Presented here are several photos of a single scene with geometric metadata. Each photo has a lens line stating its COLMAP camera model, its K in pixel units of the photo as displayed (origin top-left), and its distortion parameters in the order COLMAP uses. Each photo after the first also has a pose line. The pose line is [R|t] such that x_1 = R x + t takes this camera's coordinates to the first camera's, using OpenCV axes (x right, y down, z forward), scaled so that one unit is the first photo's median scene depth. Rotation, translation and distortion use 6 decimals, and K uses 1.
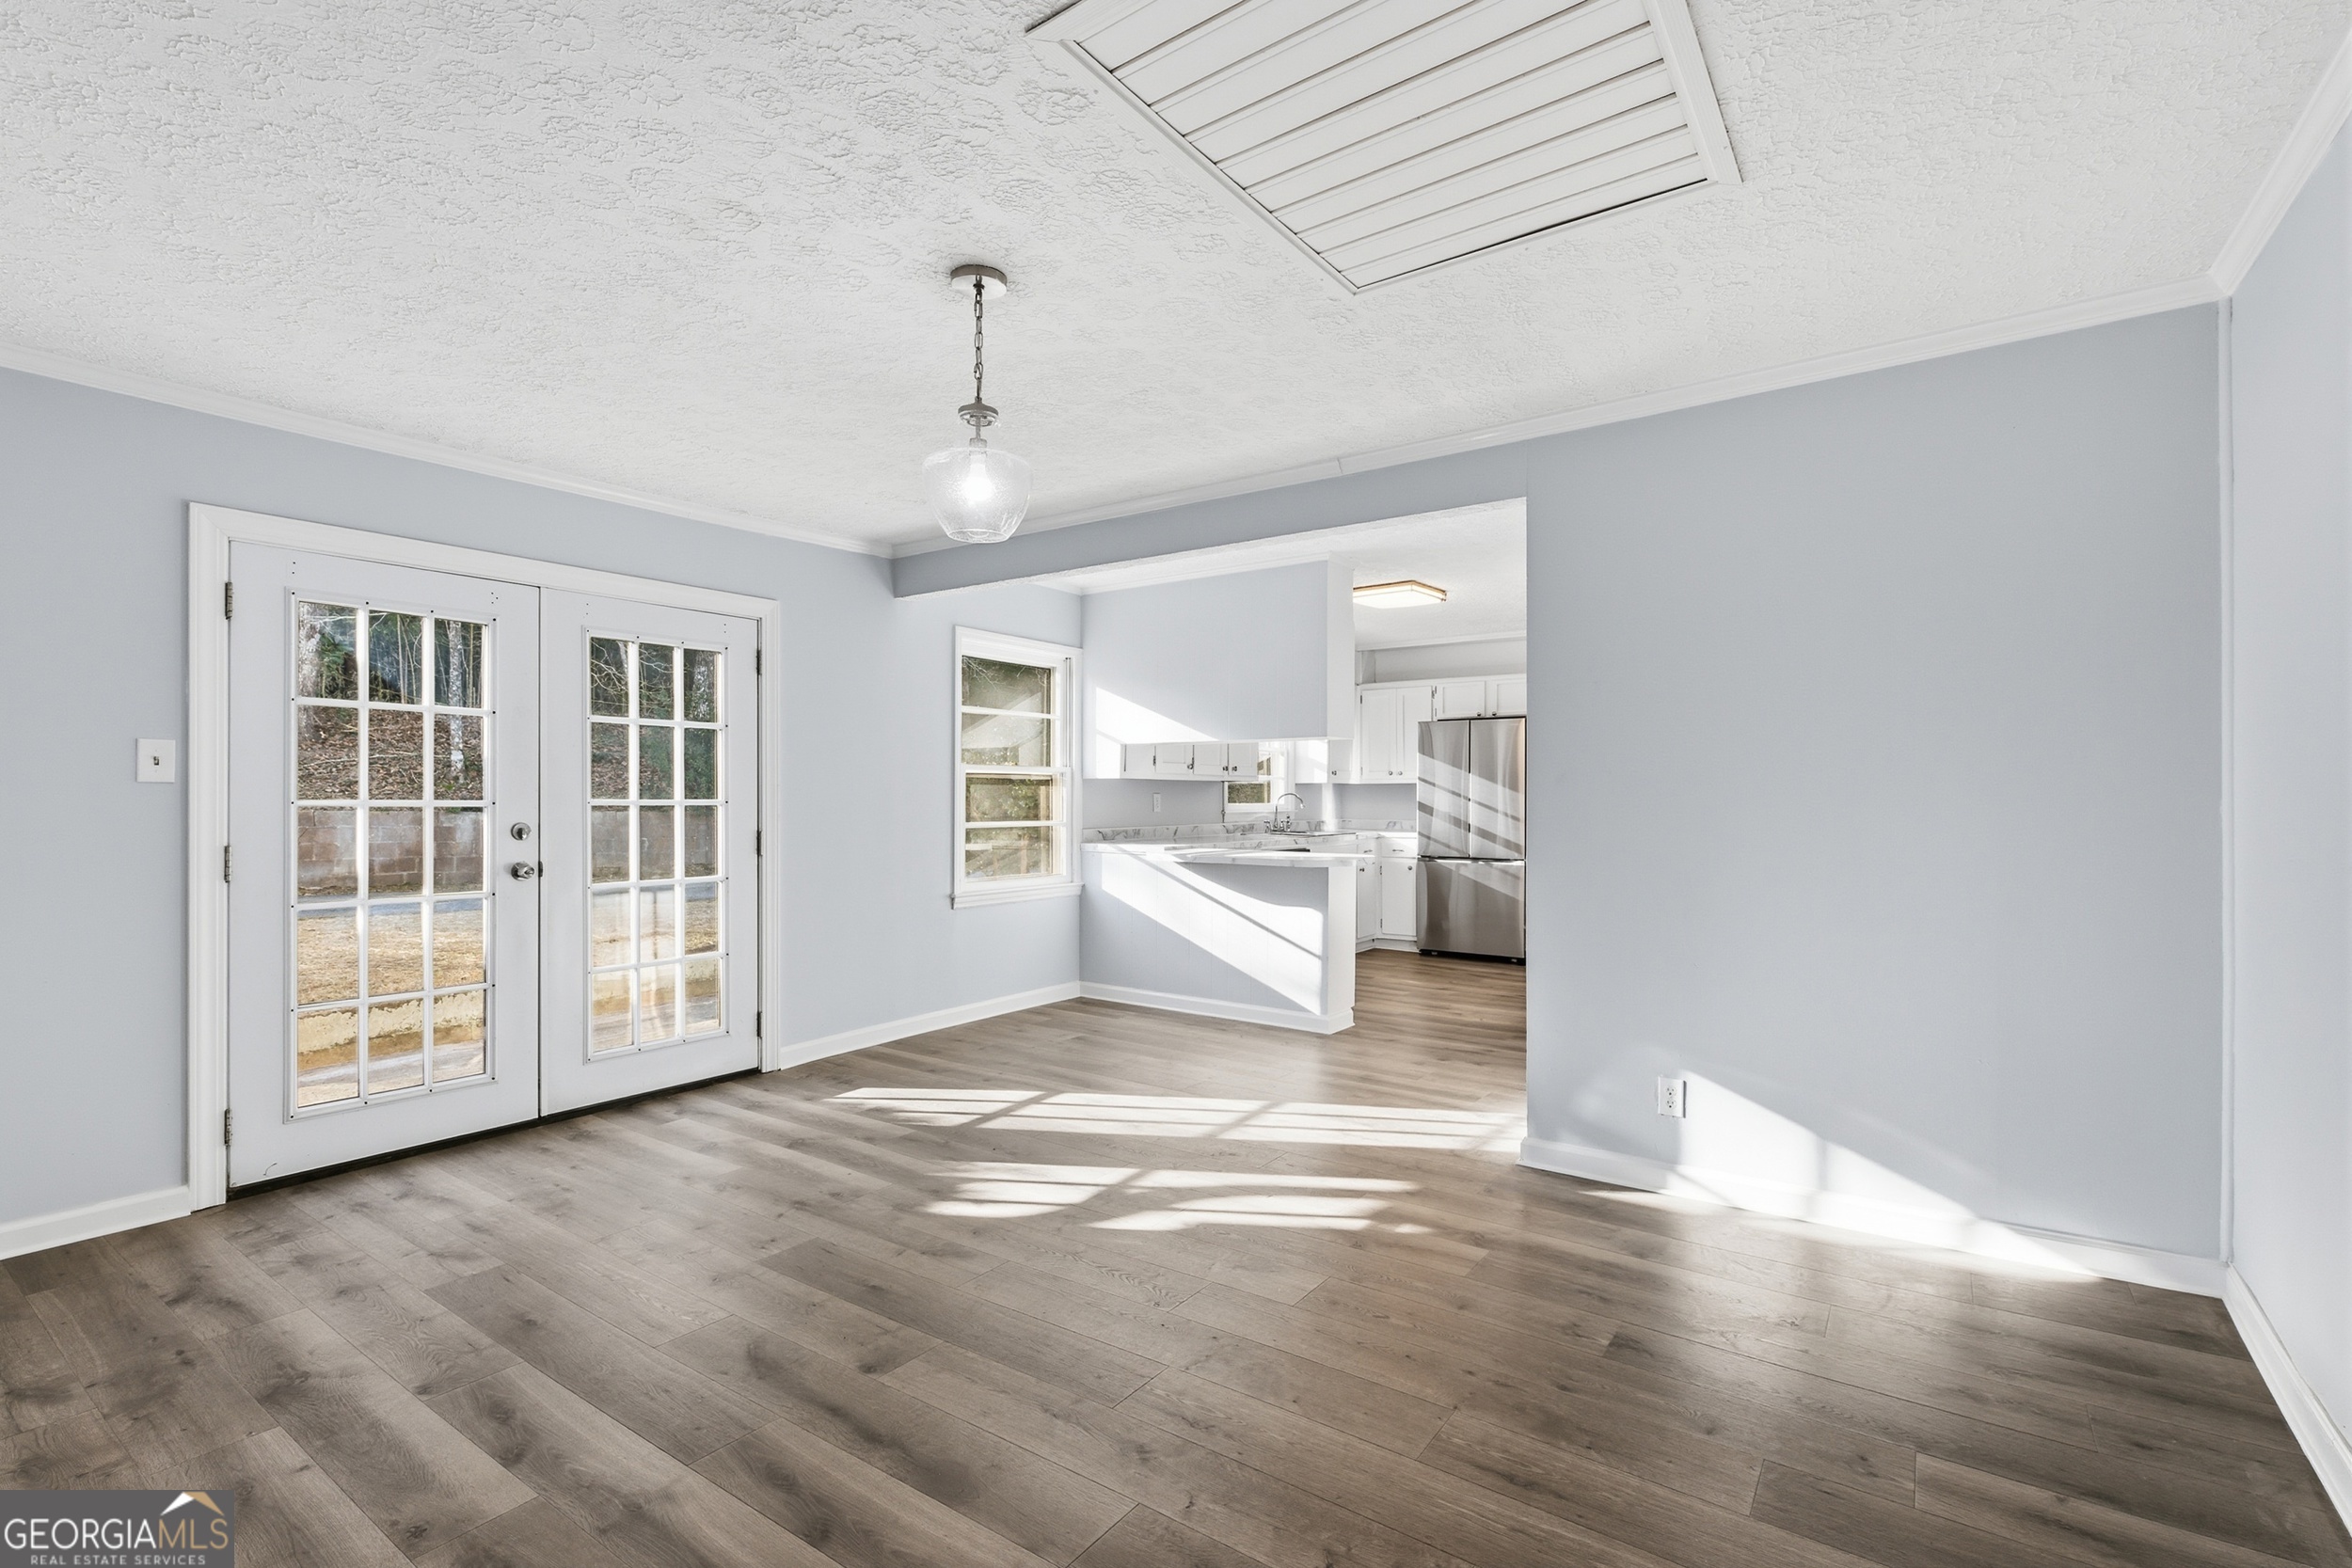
lens RADIAL K [[1065.3, 0, 1174.9], [0, 1065.3, 797.6], [0, 0, 1]] dist [-0.005163, 0.001431]
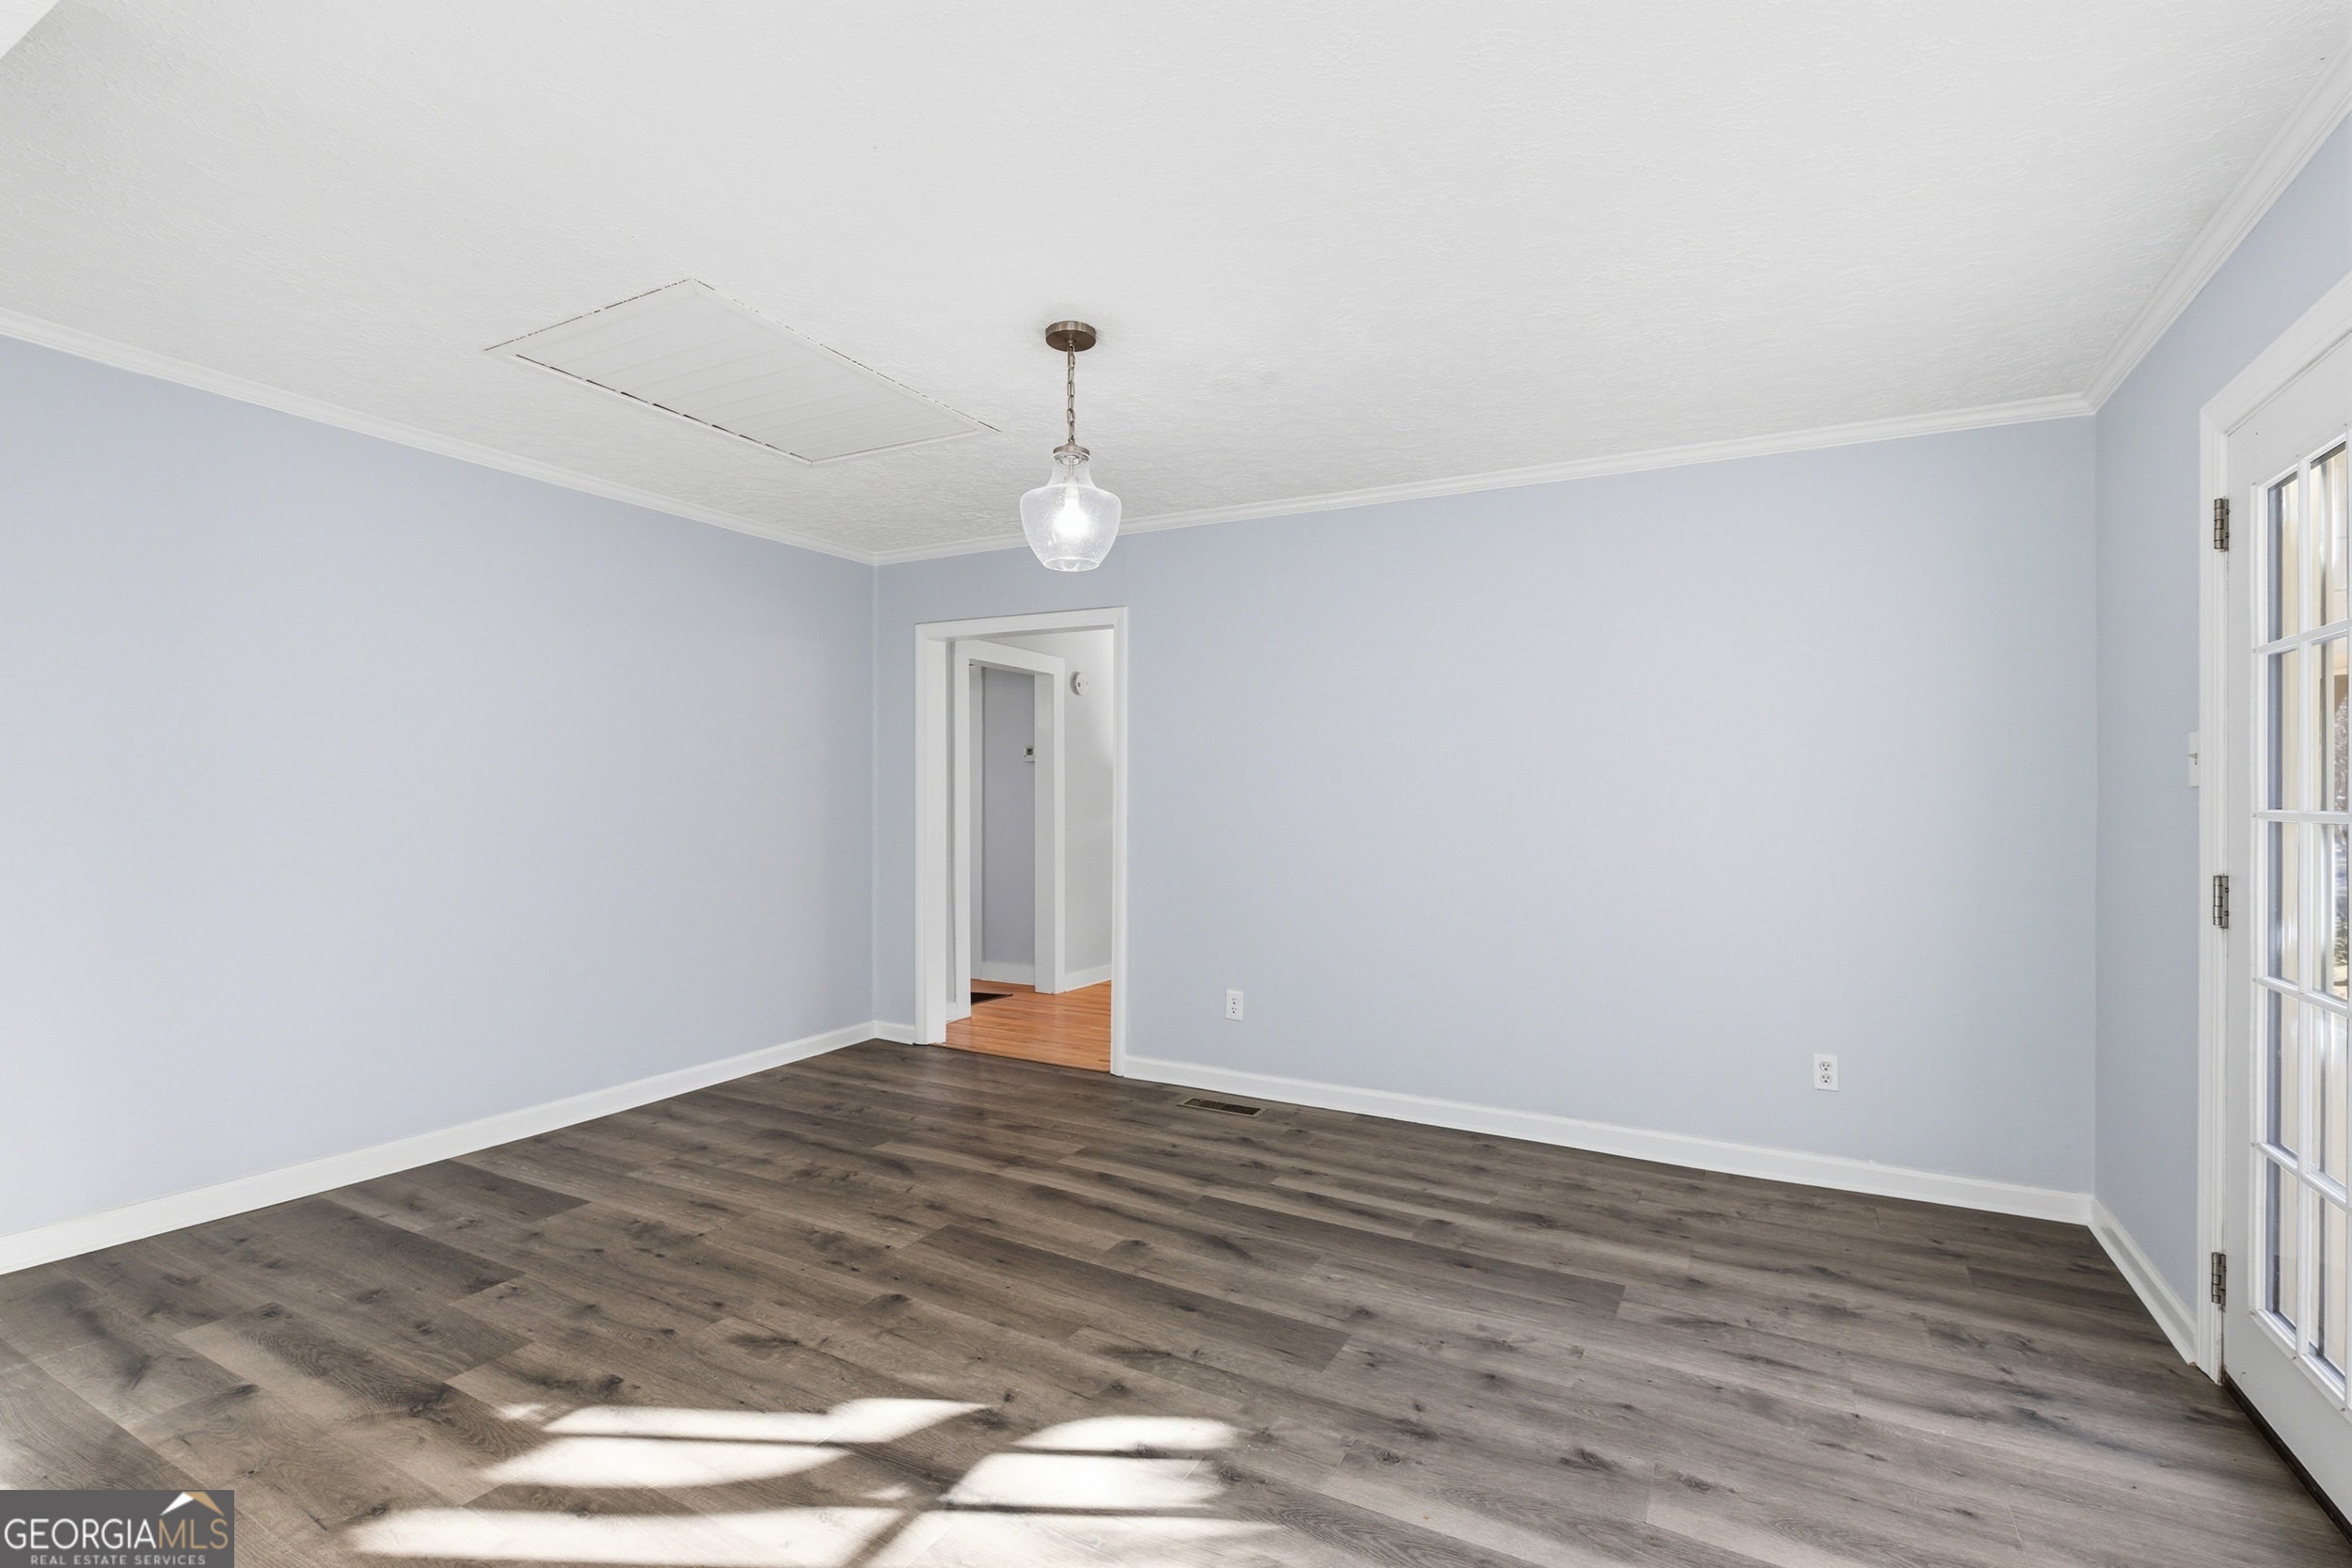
lens RADIAL K [[1065.3, 0, 1177.6], [0, 1065.3, 793.9], [0, 0, 1]] dist [-0.005163, 0.001431]
pose [[-0.993382, -0.003814, -0.114793, -0.153009], [-0.002695, 0.999947, -0.009901, 0.000380], [0.114824, -0.009526, -0.993340, 1.911348]]
